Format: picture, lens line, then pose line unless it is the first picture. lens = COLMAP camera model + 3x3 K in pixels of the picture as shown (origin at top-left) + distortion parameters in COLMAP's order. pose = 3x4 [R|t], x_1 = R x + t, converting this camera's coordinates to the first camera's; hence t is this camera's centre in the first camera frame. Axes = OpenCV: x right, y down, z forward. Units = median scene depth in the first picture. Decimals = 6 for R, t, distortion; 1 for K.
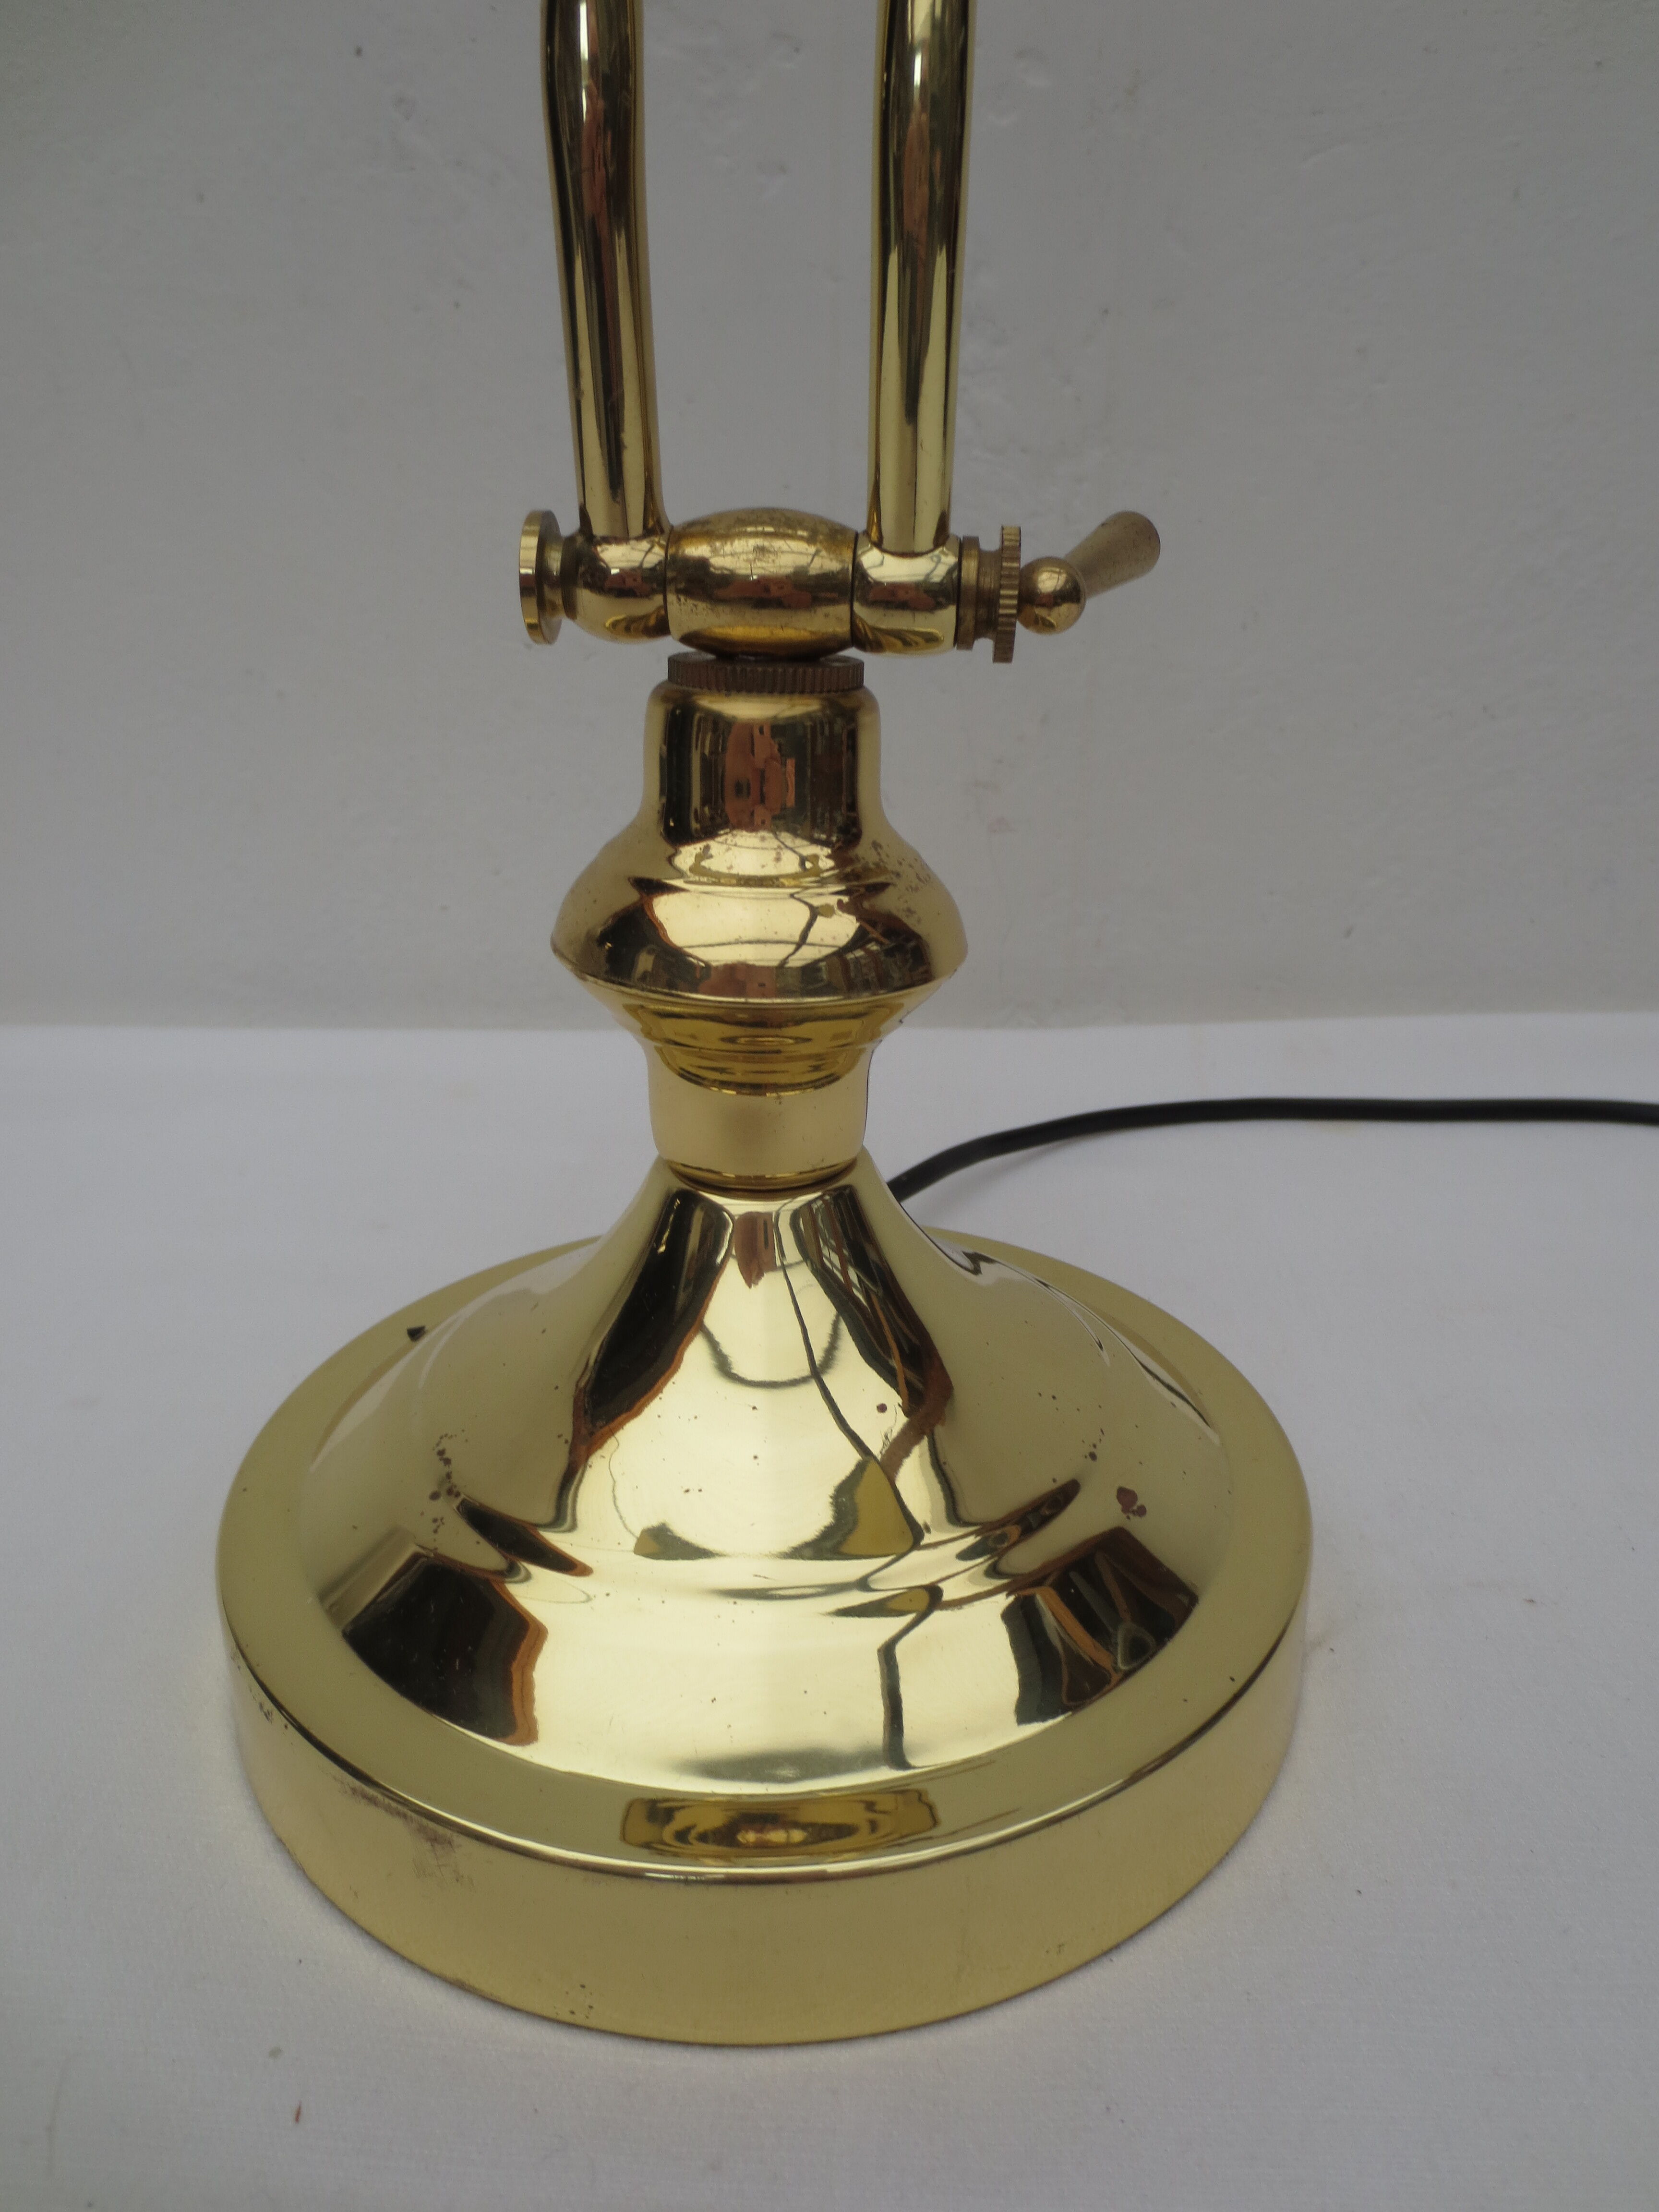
lens RADIAL K [[1632.6, 0, 811.5], [0, 1632.6, 1121.1], [0, 0, 1]] dist [-0.027256, 0.008511]
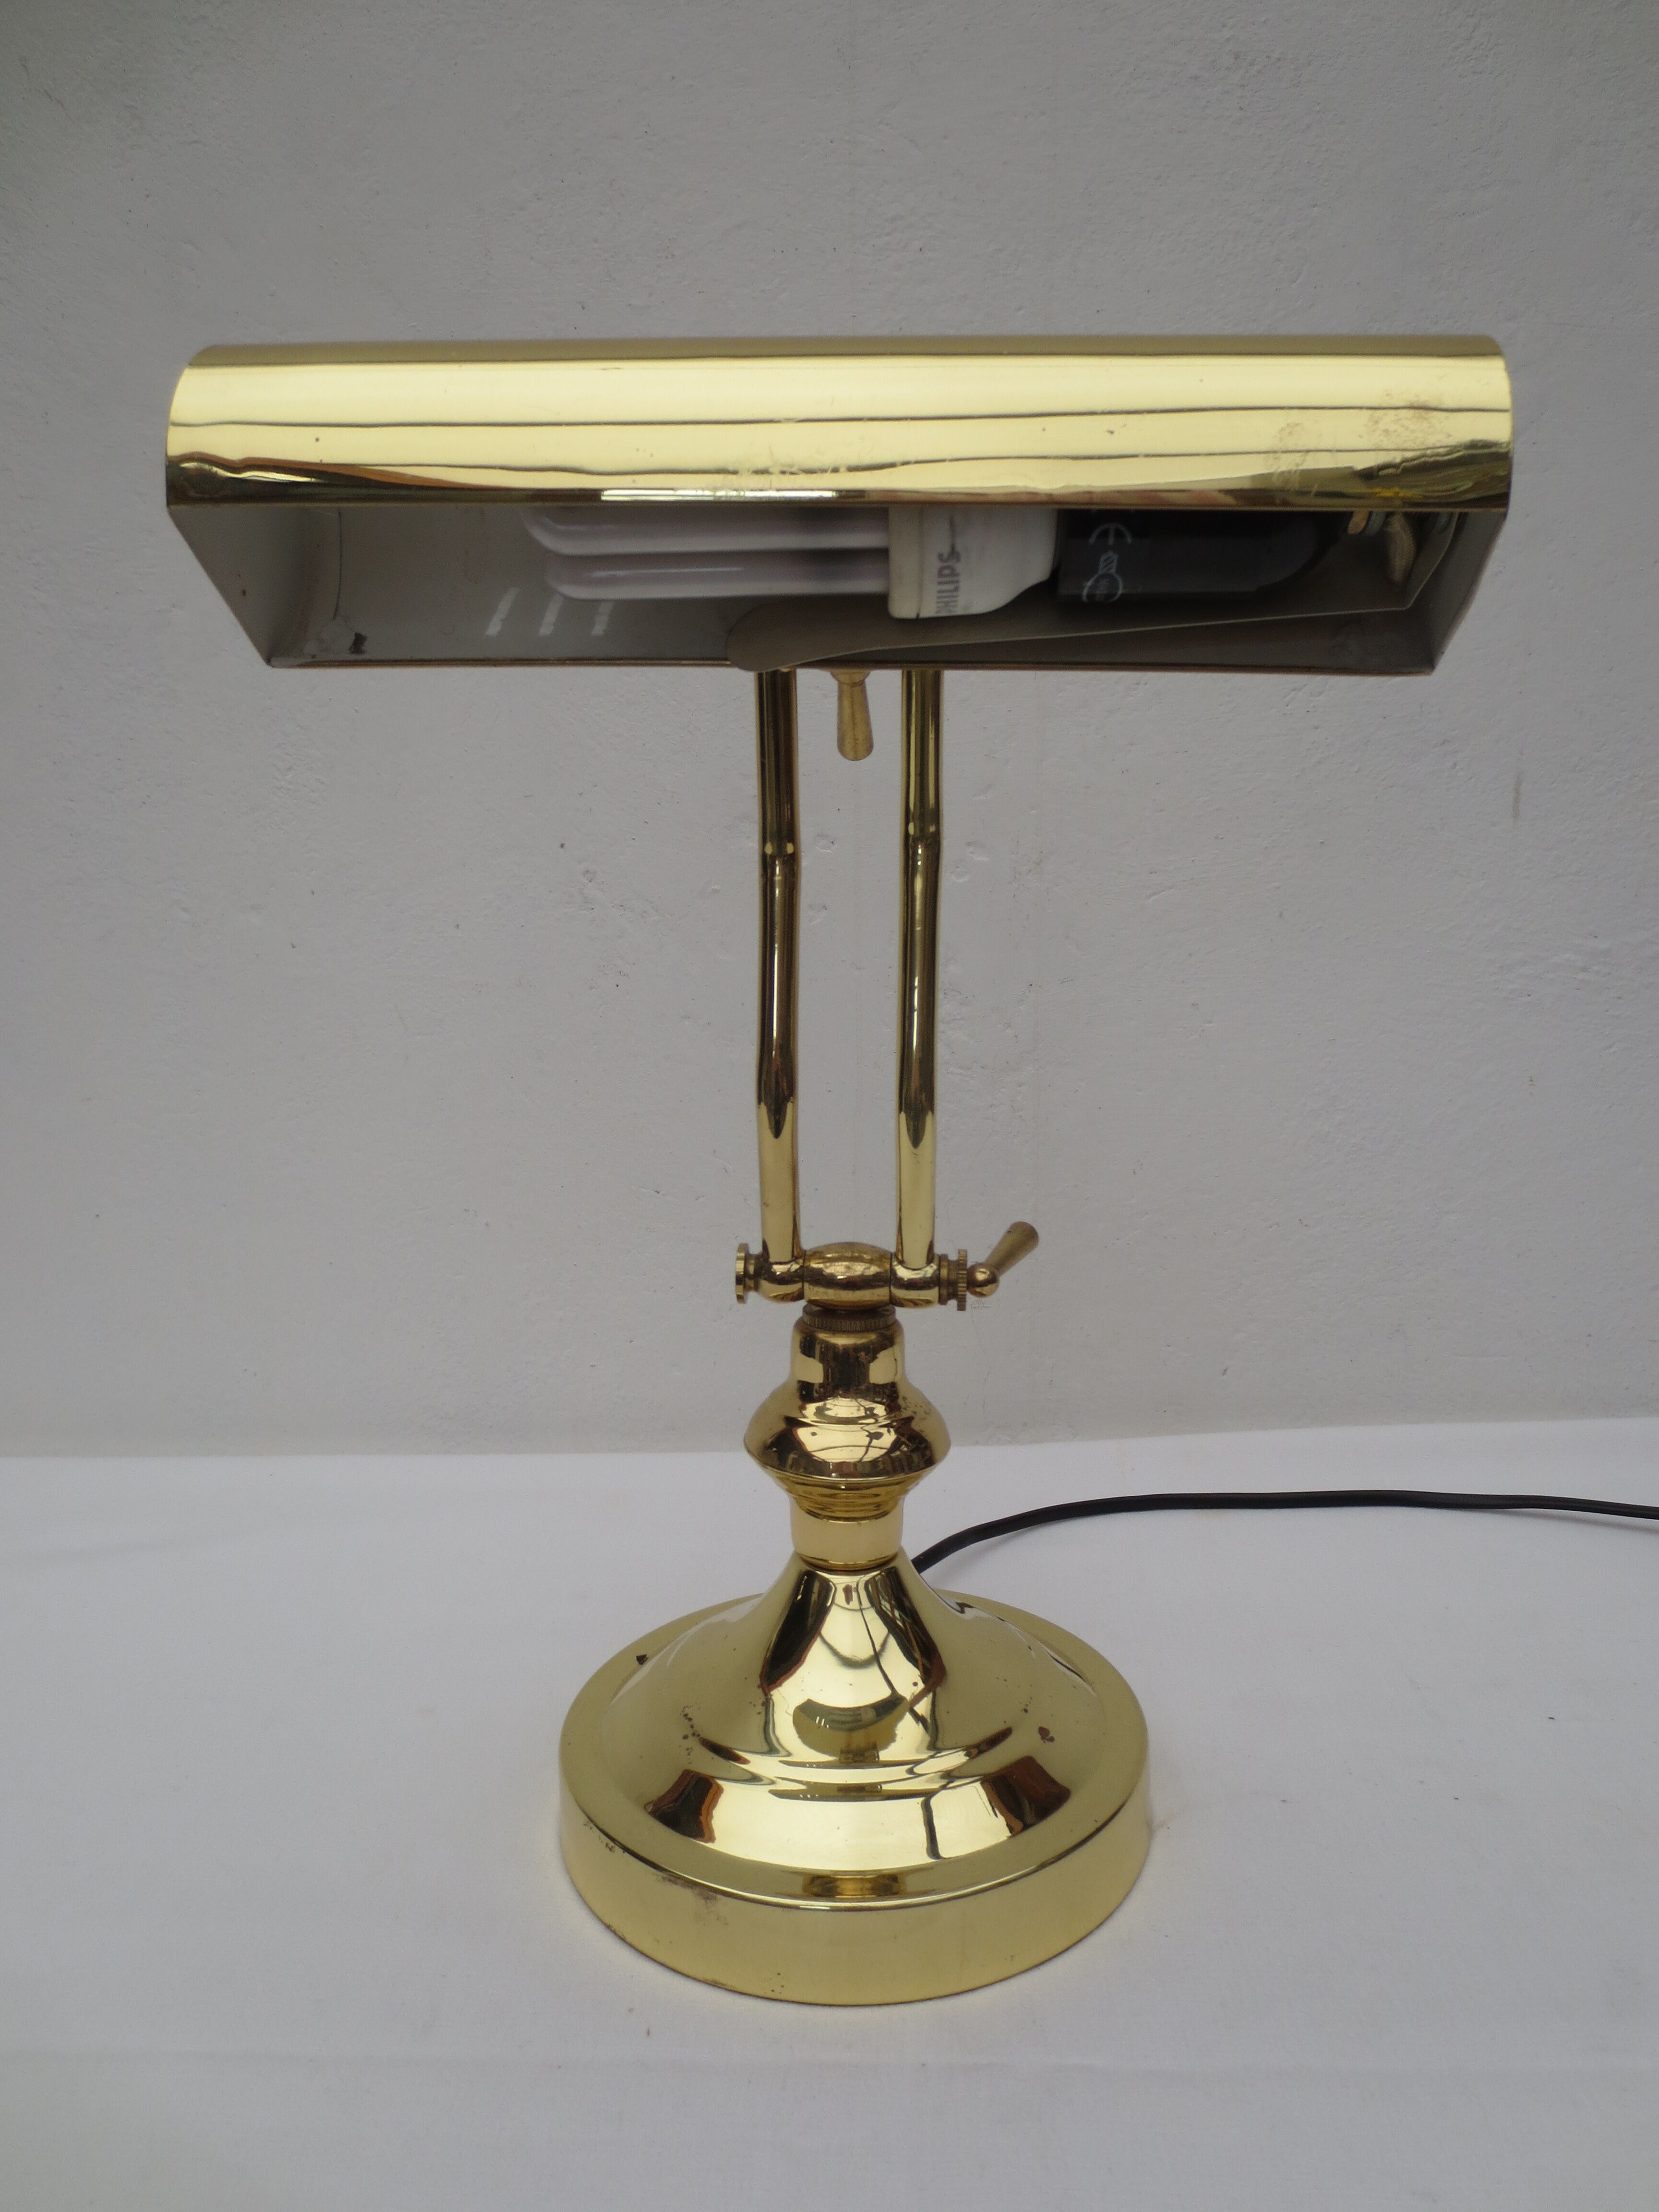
lens RADIAL K [[1632.6, 0, 820.6], [0, 1632.6, 1109.6], [0, 0, 1]] dist [-0.027256, 0.008511]
pose [[0.999827, -0.017964, 0.004854, -0.067399], [0.018595, 0.974386, -0.224113, -0.061954], [-0.000704, 0.224165, 0.974551, -1.069574]]
